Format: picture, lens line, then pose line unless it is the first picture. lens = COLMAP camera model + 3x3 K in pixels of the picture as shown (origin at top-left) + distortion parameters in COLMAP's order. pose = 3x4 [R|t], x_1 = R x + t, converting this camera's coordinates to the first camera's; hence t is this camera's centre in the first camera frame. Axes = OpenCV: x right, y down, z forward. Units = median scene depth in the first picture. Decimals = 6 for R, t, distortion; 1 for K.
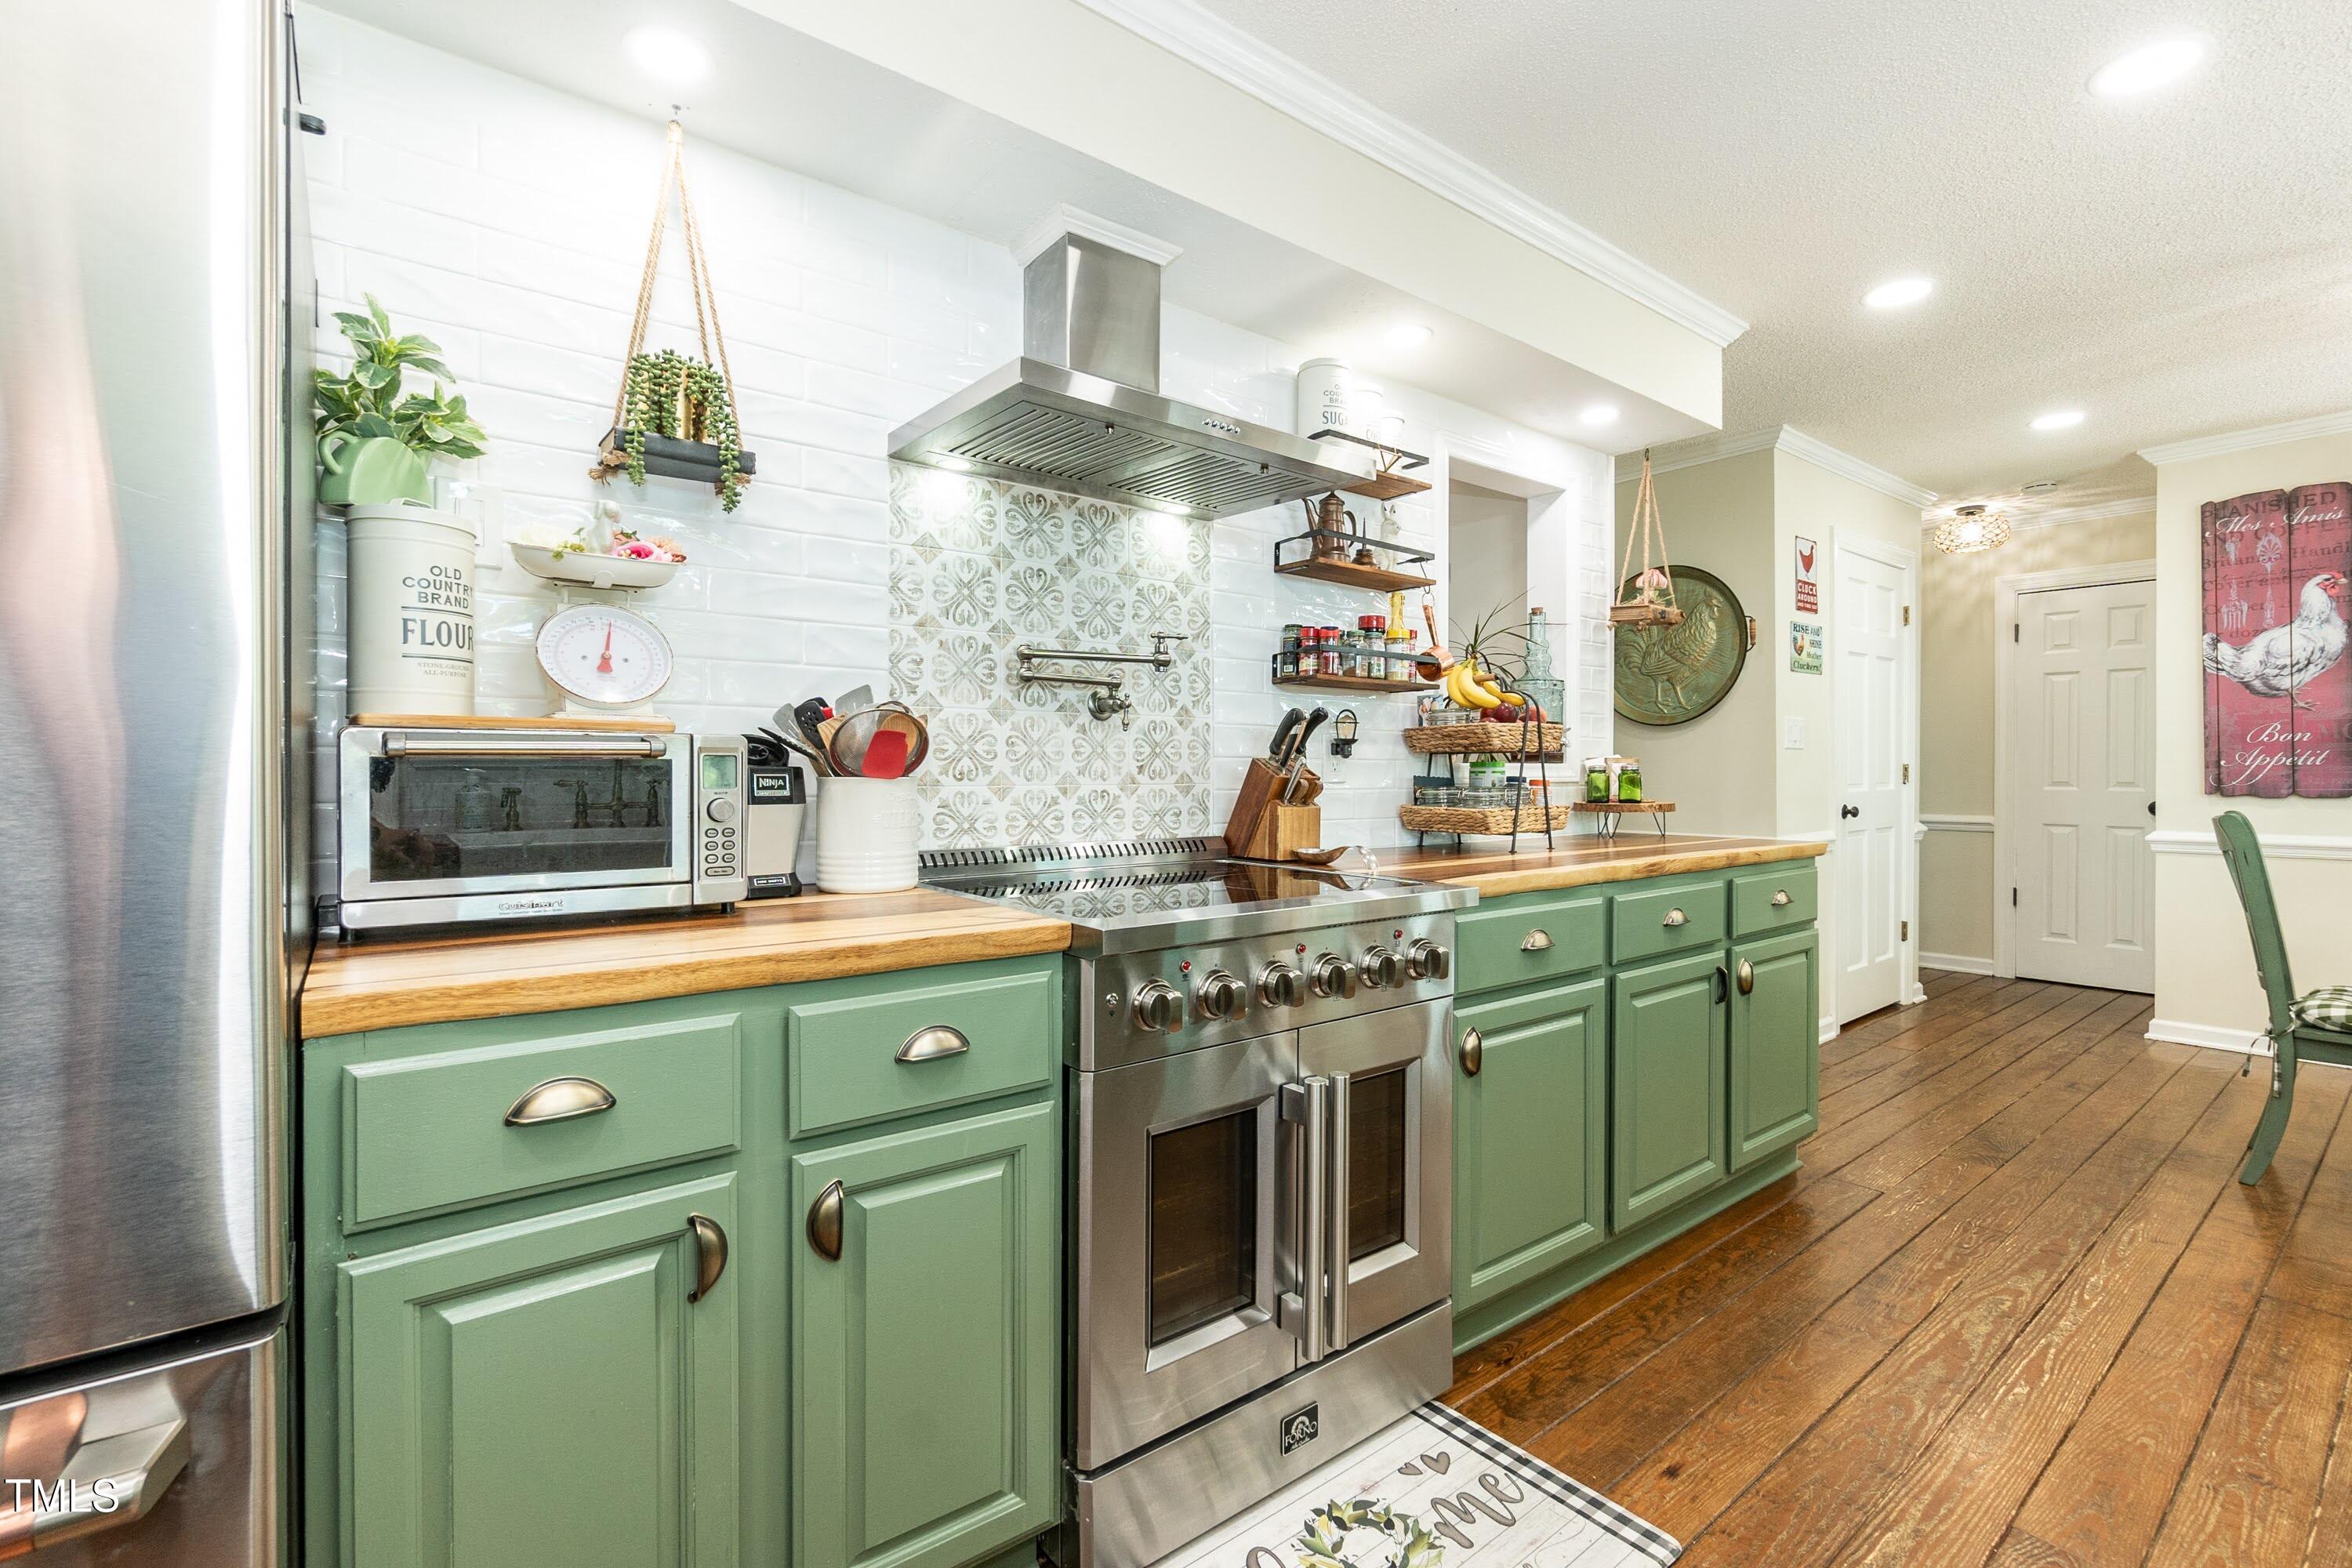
lens RADIAL K [[1006.4, 0, 1178.1], [0, 1006.4, 776.2], [0, 0, 1]] dist [-0.004740, 0.000117]
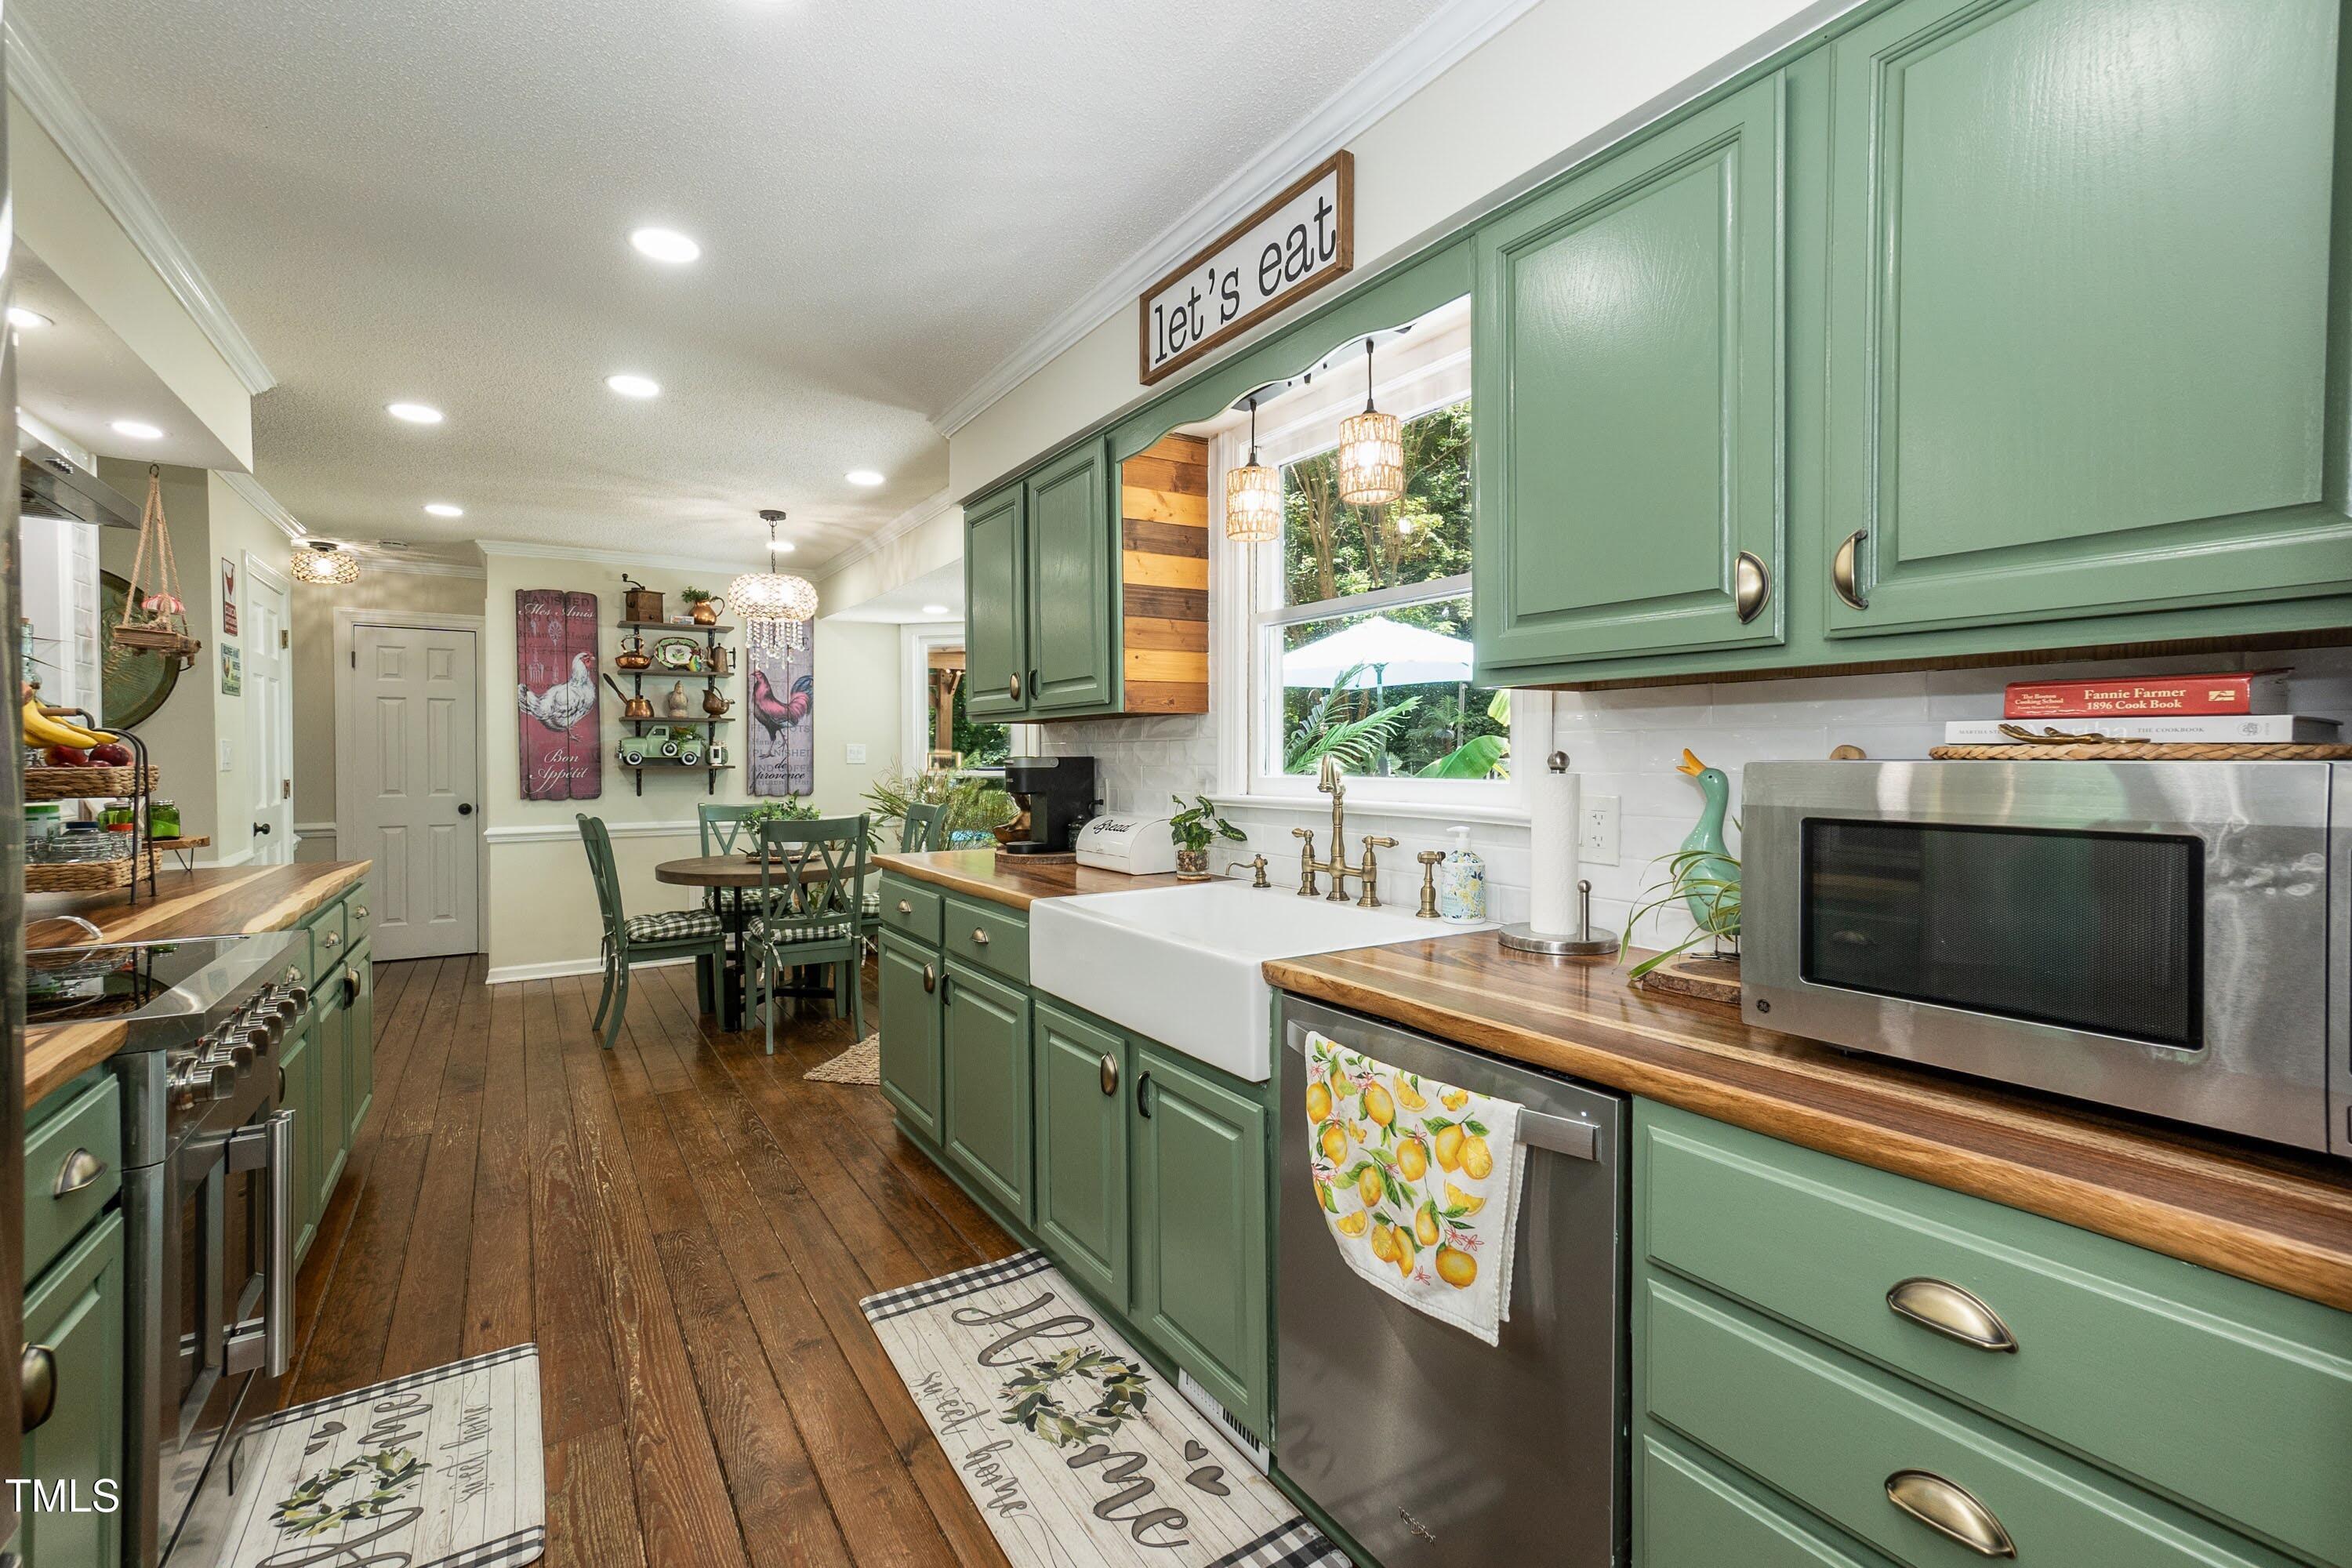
lens RADIAL K [[1006.4, 0, 1179.0], [0, 1006.4, 772.0], [0, 0, 1]] dist [-0.004740, 0.000117]
pose [[0.083233, -0.013013, 0.996445, -0.295304], [0.009864, 0.999877, 0.012234, -0.028586], [-0.996481, 0.008810, 0.083351, -0.027687]]
